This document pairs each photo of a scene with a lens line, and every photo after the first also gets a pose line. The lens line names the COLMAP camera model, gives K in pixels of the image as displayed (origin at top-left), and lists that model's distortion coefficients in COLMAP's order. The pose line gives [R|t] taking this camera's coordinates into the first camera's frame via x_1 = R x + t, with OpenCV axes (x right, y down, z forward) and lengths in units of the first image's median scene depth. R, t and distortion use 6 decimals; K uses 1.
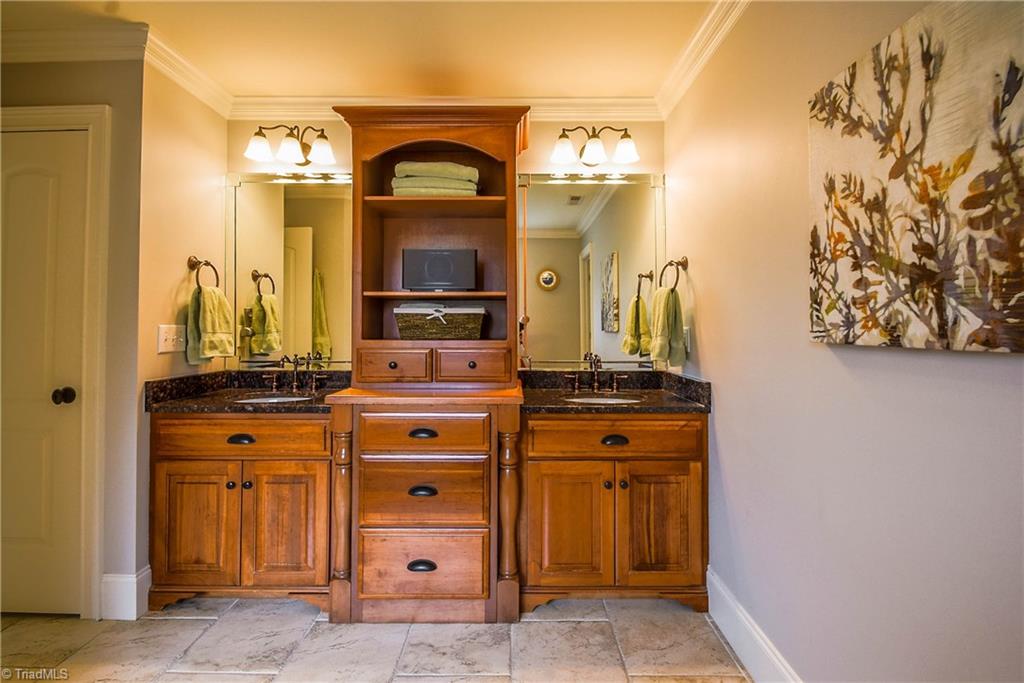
lens RADIAL K [[474.7, 0, 514.7], [0, 474.7, 316.5], [0, 0, 1]] dist [0.005148, -0.009632]
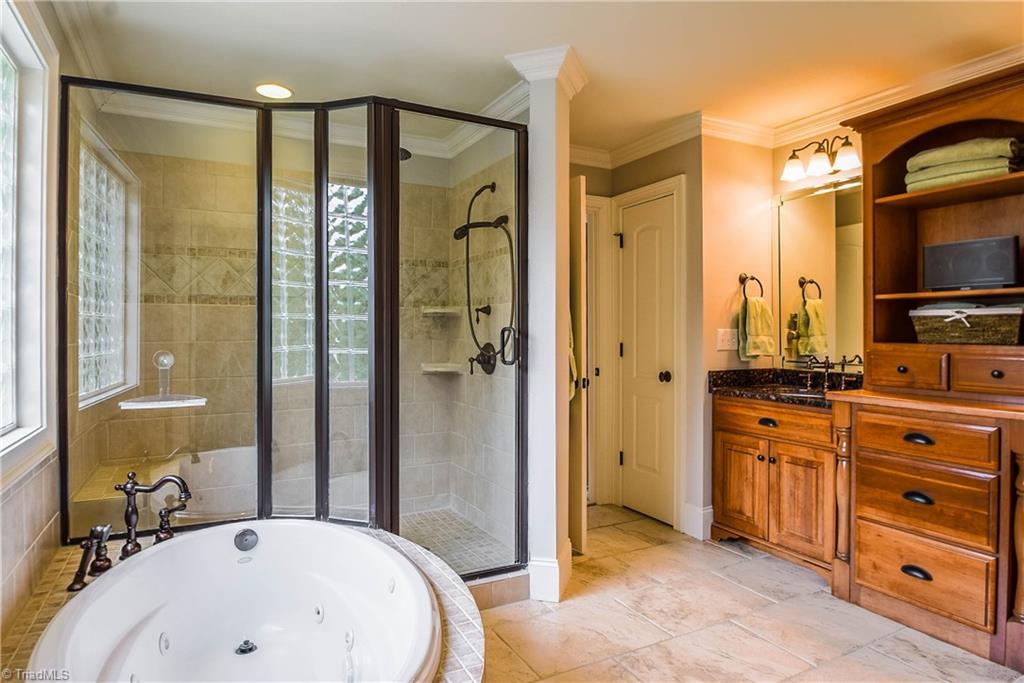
lens RADIAL K [[604.8, 0, 518.0], [0, 604.8, 336.2], [0, 0, 1]] dist [-0.008027, -0.002930]
pose [[0.468429, 0.007737, -0.883467, 0.488515], [0.019730, 0.999621, 0.019216, -0.005213], [0.883281, -0.026432, 0.468098, -0.285989]]
